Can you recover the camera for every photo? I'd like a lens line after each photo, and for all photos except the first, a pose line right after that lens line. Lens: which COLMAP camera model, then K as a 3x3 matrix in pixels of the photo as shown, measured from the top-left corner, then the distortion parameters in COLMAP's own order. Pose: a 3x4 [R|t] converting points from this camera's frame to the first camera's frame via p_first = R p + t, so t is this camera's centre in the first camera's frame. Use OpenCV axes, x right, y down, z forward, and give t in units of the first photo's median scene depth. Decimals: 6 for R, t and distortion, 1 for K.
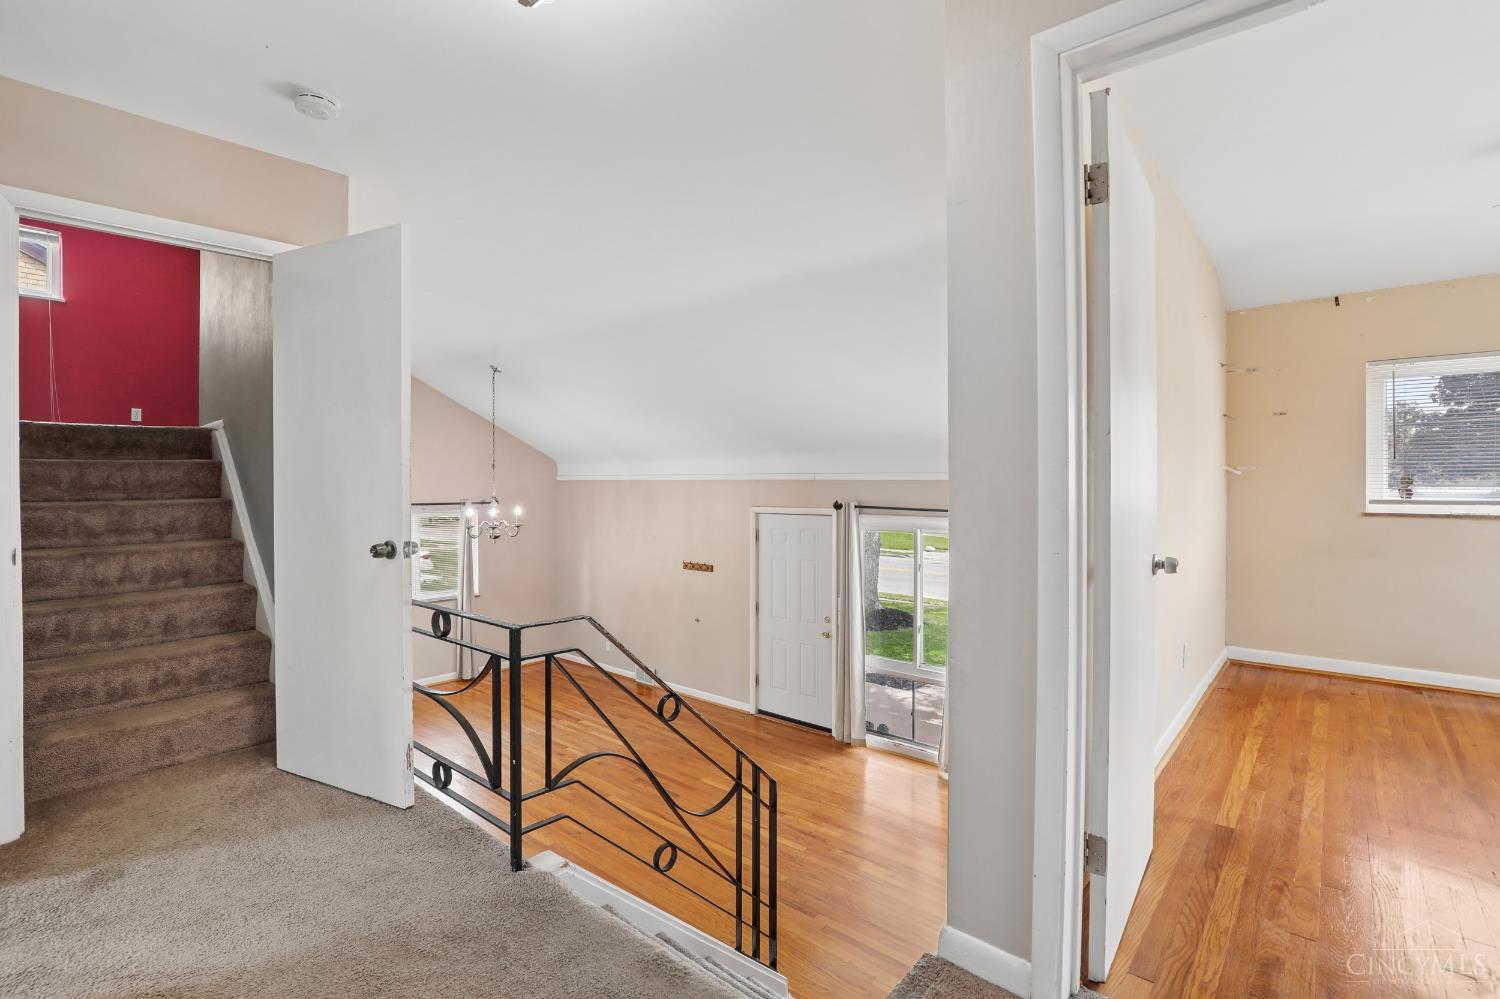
lens RADIAL K [[691.4, 0, 748.6], [0, 691.4, 486.2], [0, 0, 1]] dist [-0.025434, 0.000641]
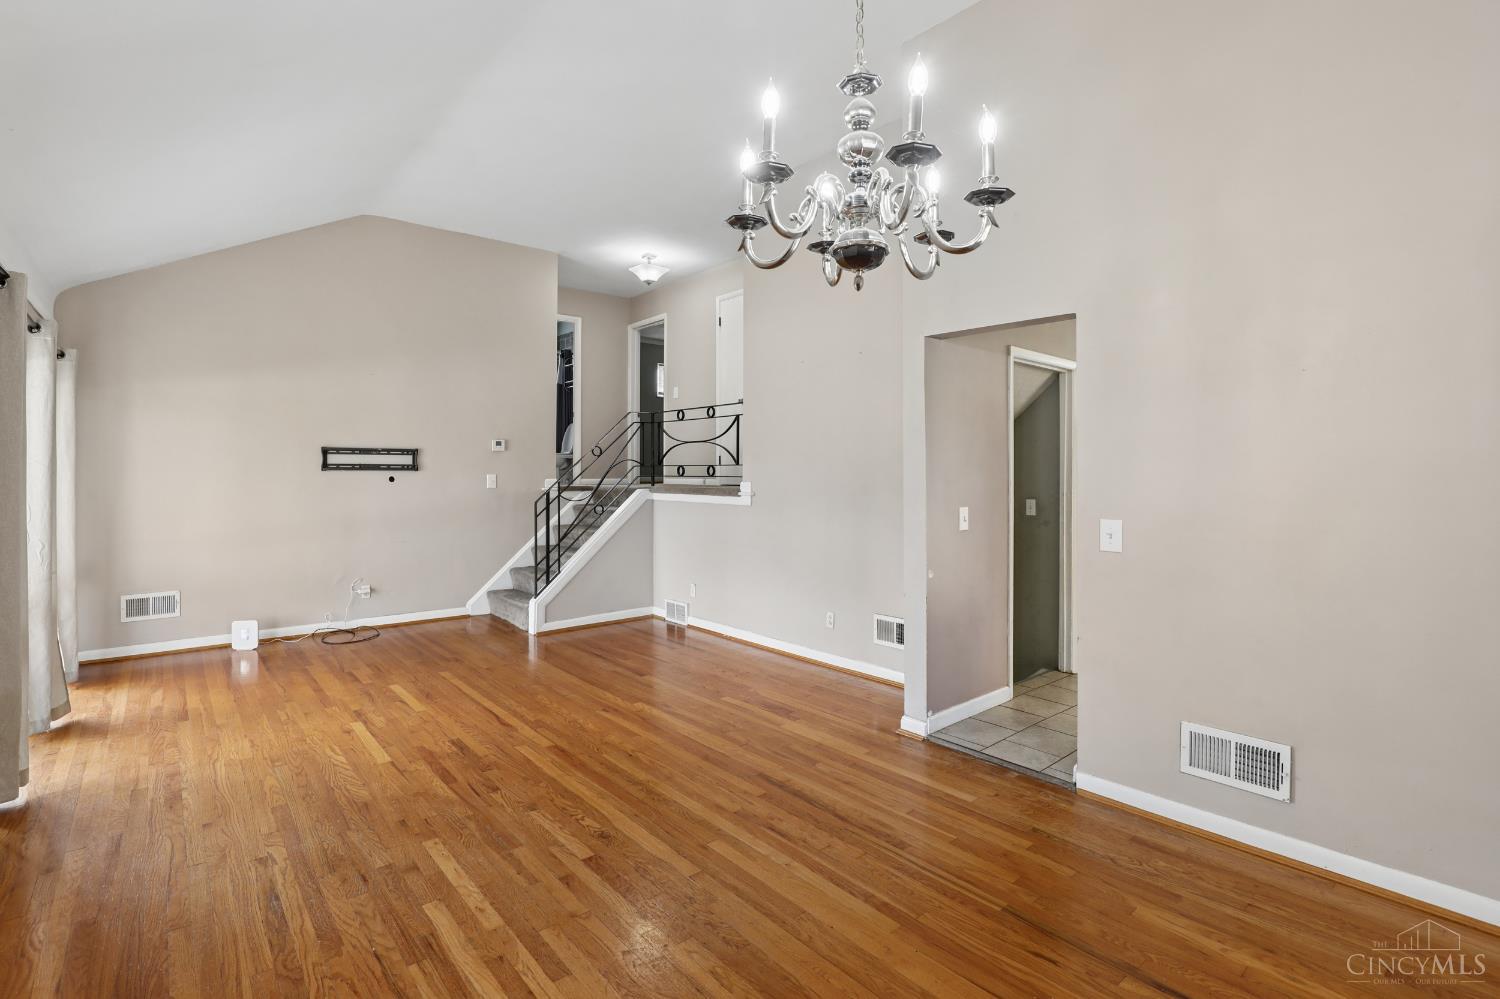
lens RADIAL K [[703.2, 0, 740.5], [0, 703.2, 481.8], [0, 0, 1]] dist [-0.019456, 0.001507]
pose [[-0.987948, 0.001398, 0.154779, -0.382733], [0.003697, 0.999887, 0.014570, 0.146594], [-0.154741, 0.014967, -0.987842, 1.276203]]
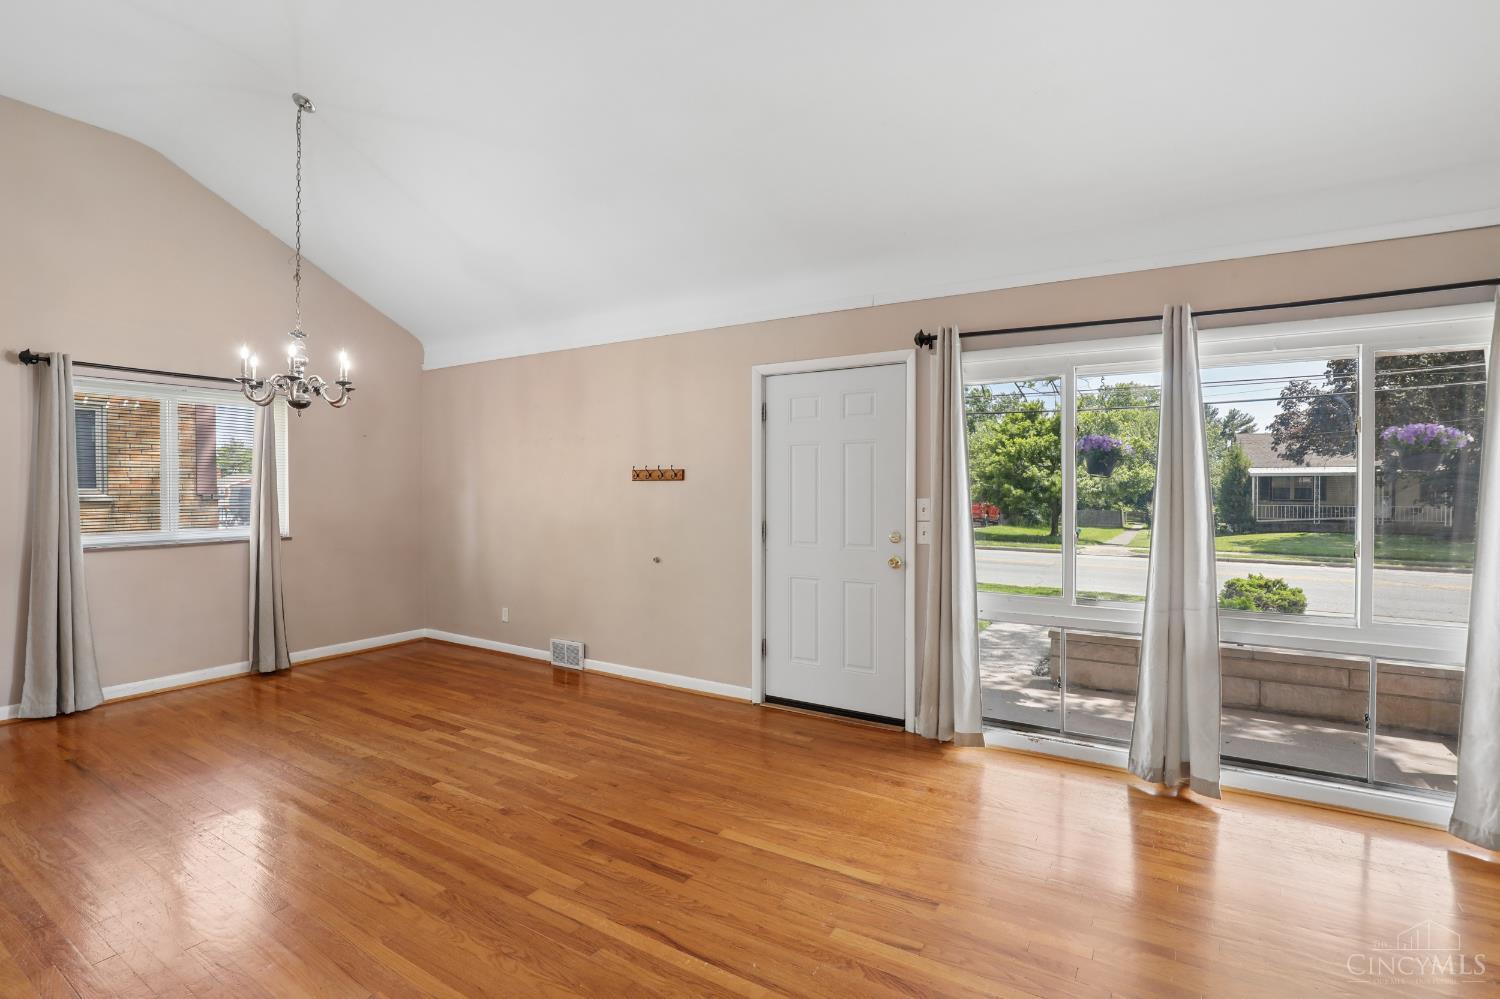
lens RADIAL K [[693.0, 0, 750.8], [0, 693.0, 490.6], [0, 0, 1]] dist [-0.030167, 0.000178]
pose [[0.986791, -0.001665, 0.161993, -0.105277], [0.000664, 0.999980, 0.006234, 0.145510], [-0.162000, -0.006044, 0.986772, 0.419932]]
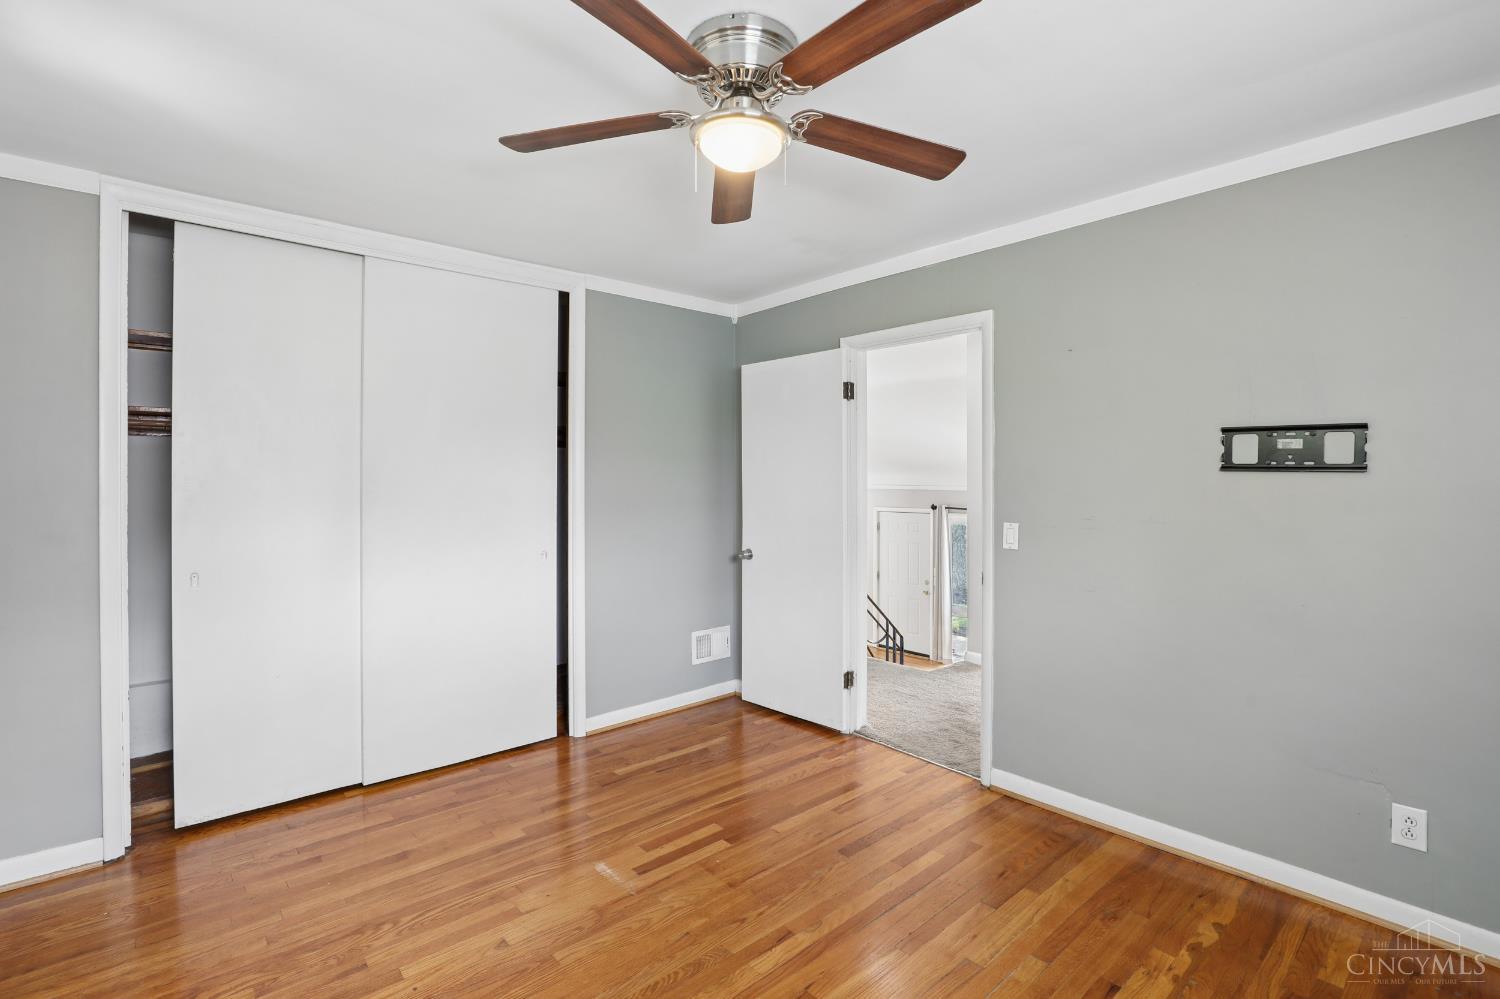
lens RADIAL K [[691.4, 0, 748.6], [0, 691.4, 486.2], [0, 0, 1]] dist [-0.025434, 0.000641]
pose [[0.990509, 0.001167, -0.137444, -0.062888], [0.000052, 0.999961, 0.008860, -0.029232], [0.137449, -0.008783, 0.990470, -0.528709]]
